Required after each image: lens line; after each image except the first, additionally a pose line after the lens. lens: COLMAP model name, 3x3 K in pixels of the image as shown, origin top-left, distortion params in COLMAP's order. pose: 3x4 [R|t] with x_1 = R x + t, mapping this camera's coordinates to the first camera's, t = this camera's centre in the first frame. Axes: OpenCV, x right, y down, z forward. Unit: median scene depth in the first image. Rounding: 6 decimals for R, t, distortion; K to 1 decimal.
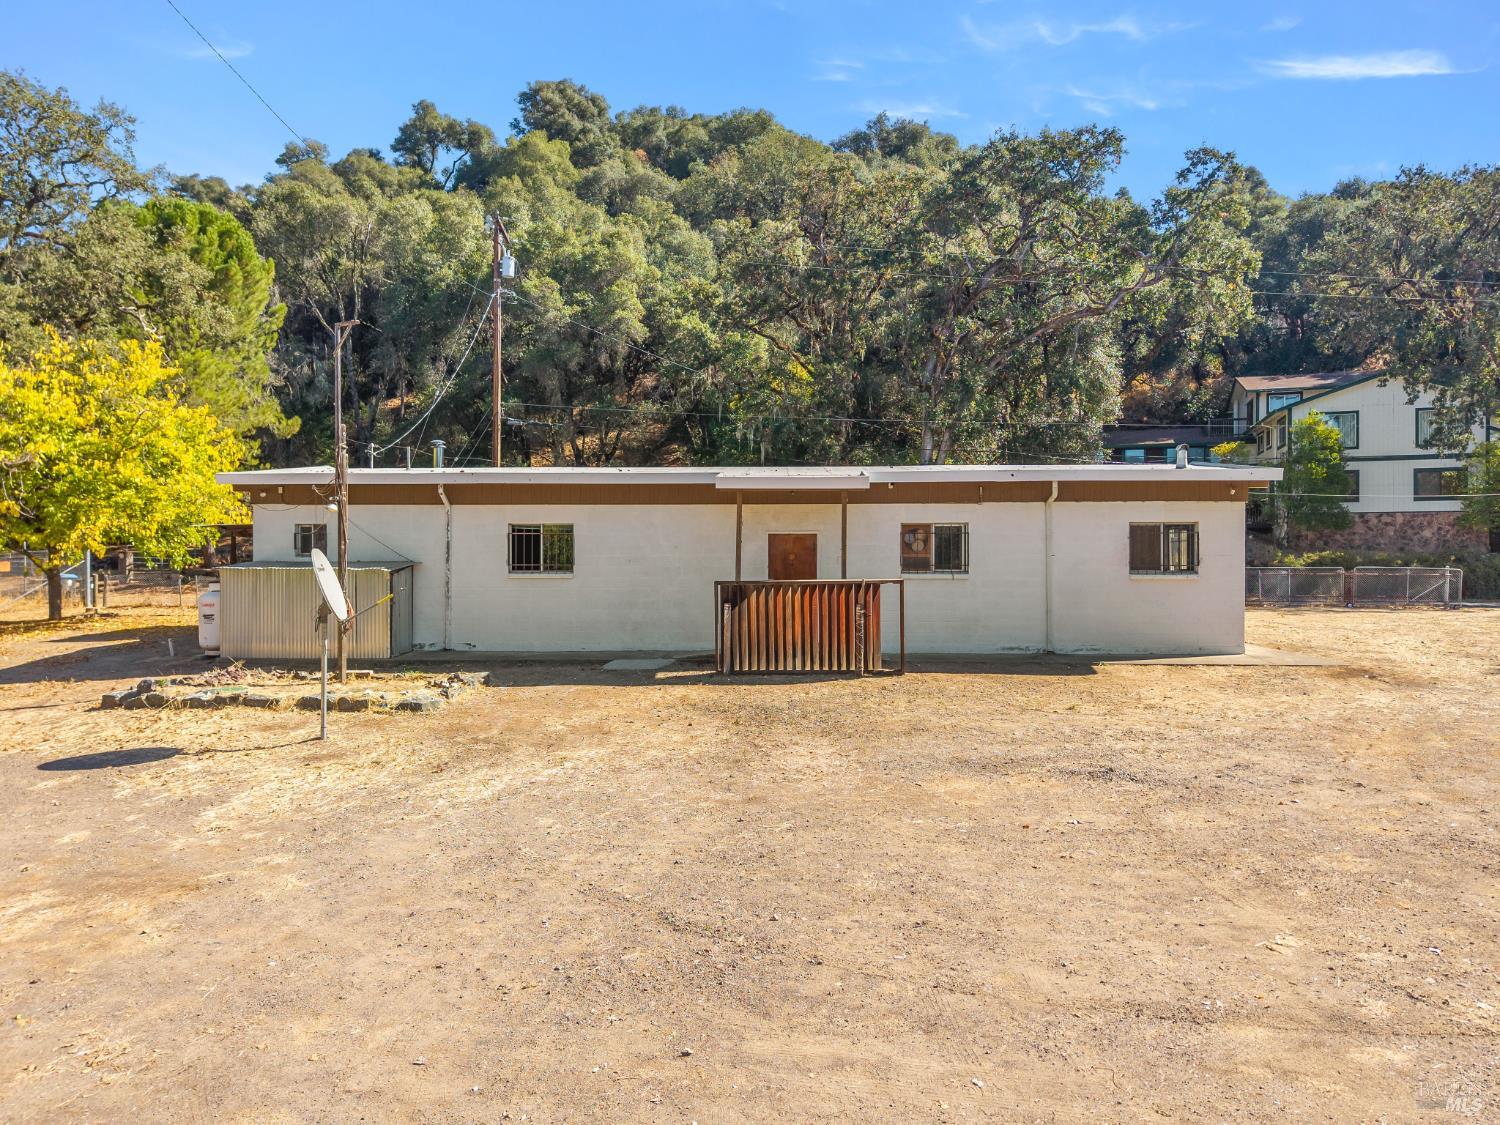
lens RADIAL K [[1007.0, 0, 745.7], [0, 1007.0, 560.5], [0, 0, 1]] dist [0.035544, -0.041103]
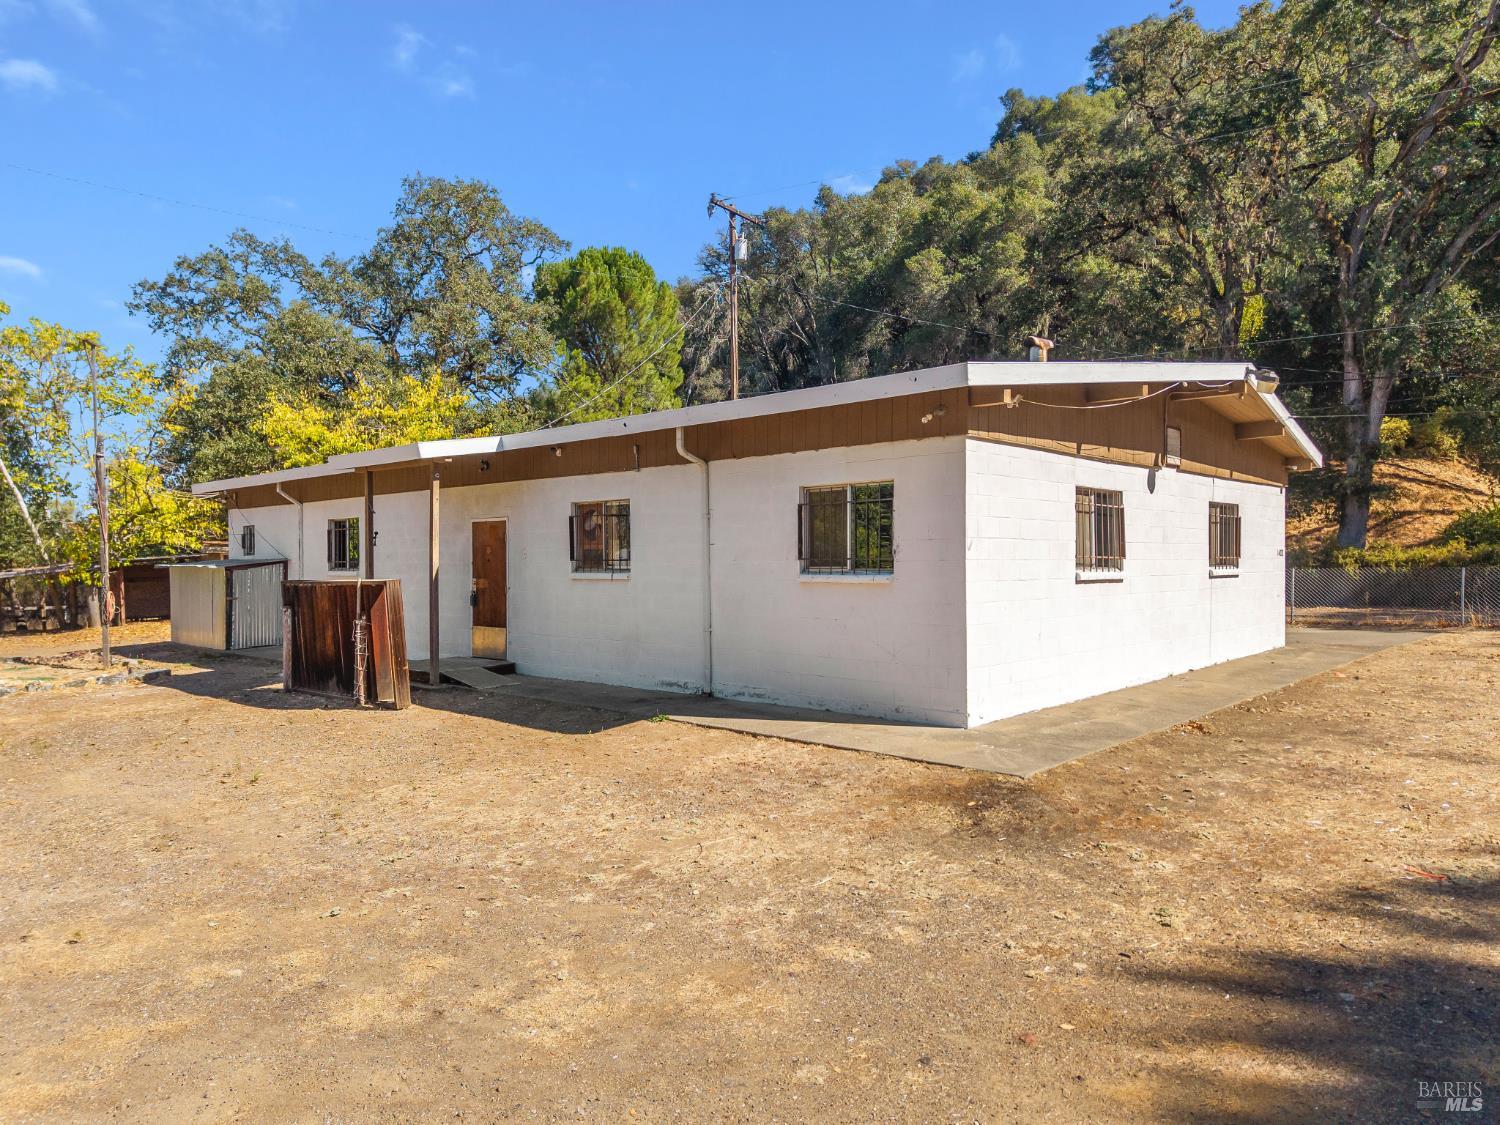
lens RADIAL K [[1007.0, 0, 745.7], [0, 1007.0, 560.5], [0, 0, 1]] dist [0.035544, -0.041103]
pose [[0.764099, -0.004978, -0.645080, 0.346834], [0.006651, 0.999978, 0.000162, 0.003152], [0.645065, -0.004414, 0.764115, 0.243104]]
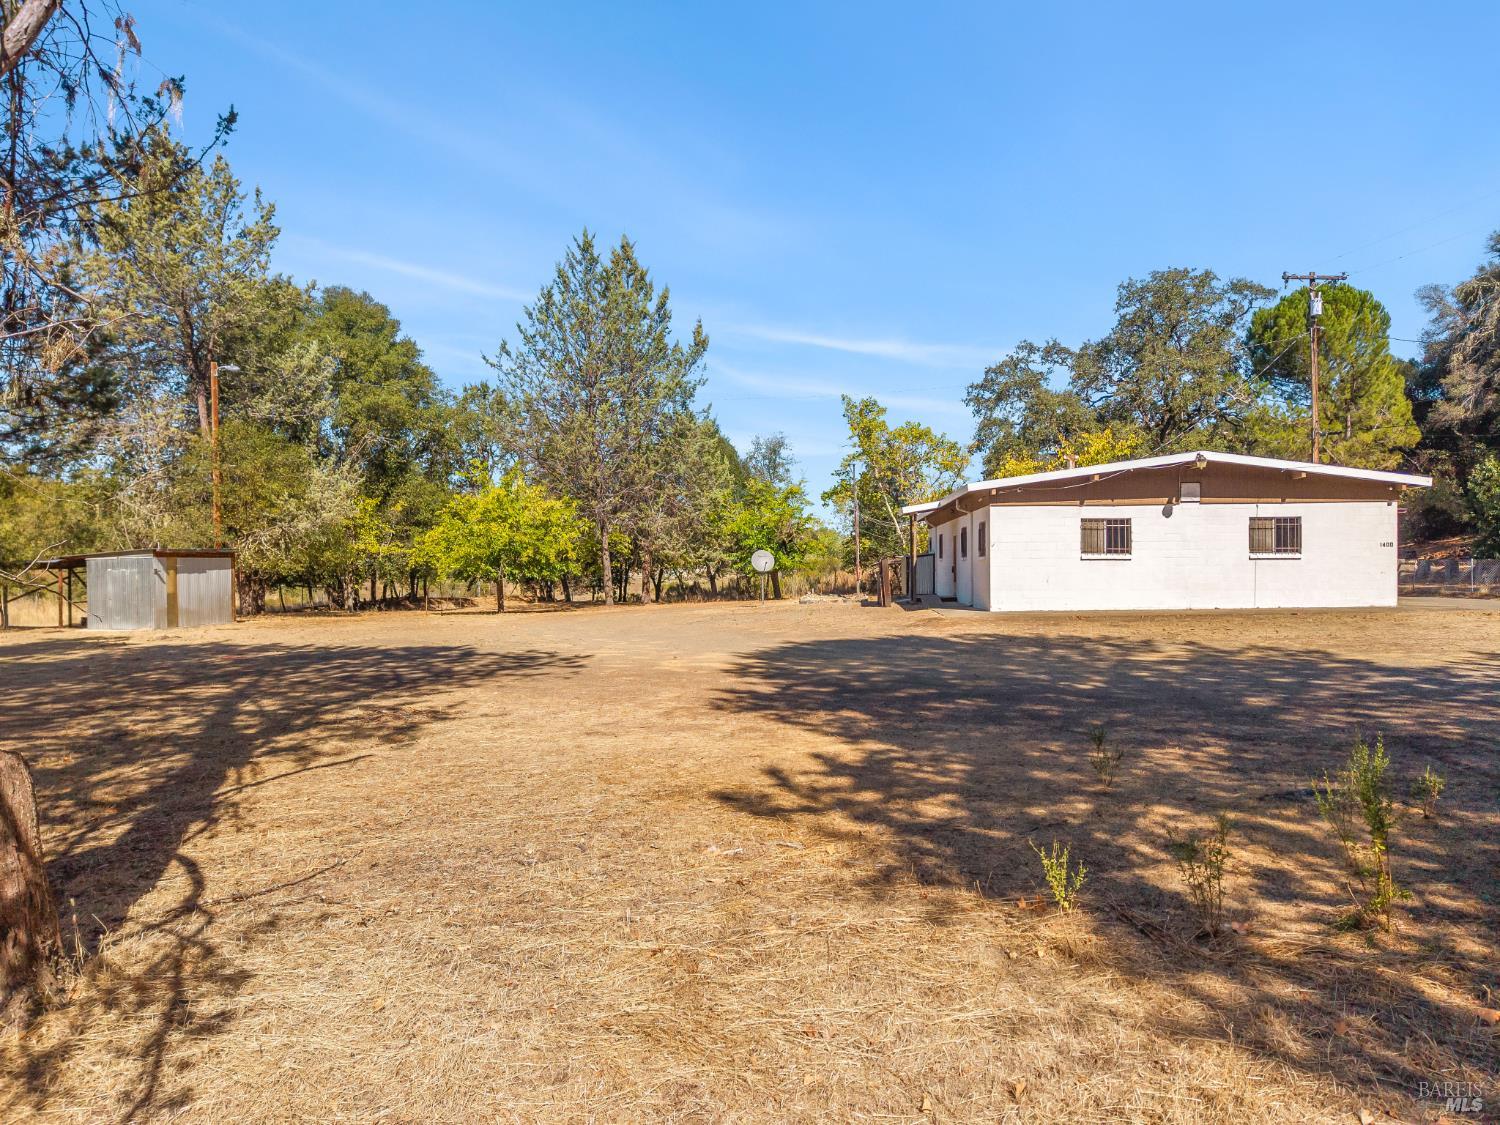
lens RADIAL K [[1007.0, 0, 745.7], [0, 1007.0, 560.5], [0, 0, 1]] dist [0.035544, -0.041103]
pose [[-0.040101, -0.002245, -0.999193, 0.897495], [0.003241, 0.999992, -0.002377, 0.011326], [0.999190, -0.003334, -0.040093, 0.325557]]
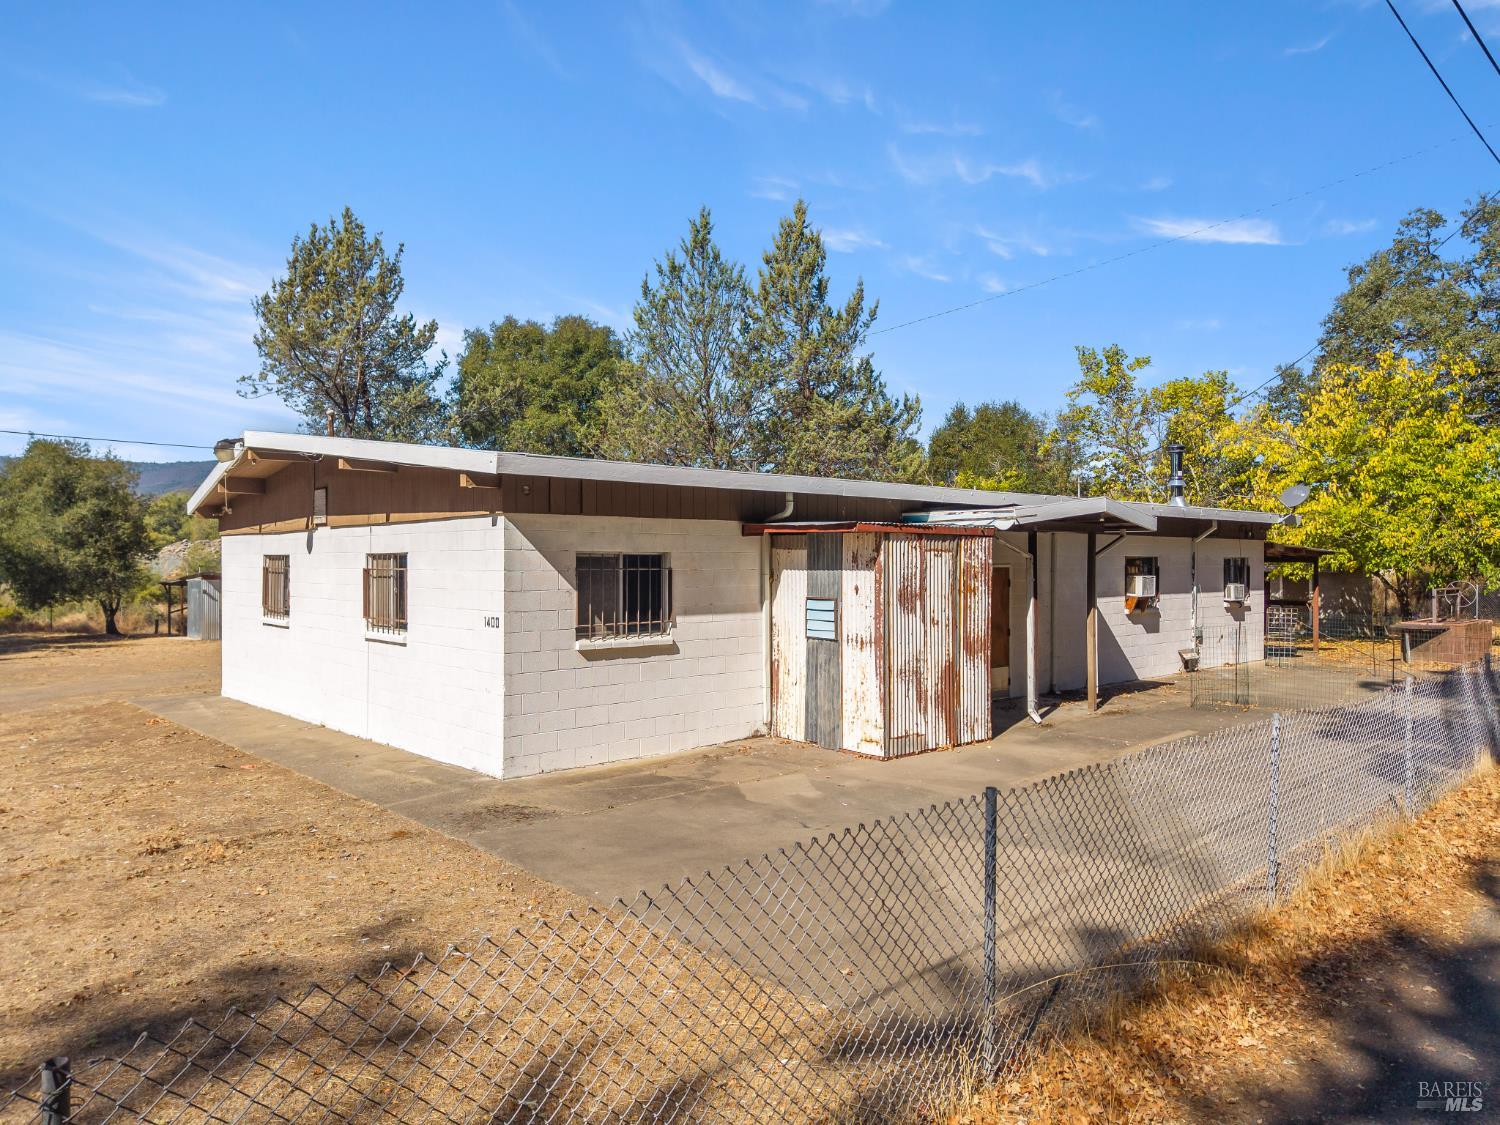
lens RADIAL K [[1007.0, 0, 745.7], [0, 1007.0, 560.5], [0, 0, 1]] dist [0.035544, -0.041103]
pose [[-0.710999, -0.001081, -0.703193, 0.382336], [-0.000573, 0.999999, -0.000958, -0.013976], [0.703193, -0.000278, -0.710999, 0.928334]]
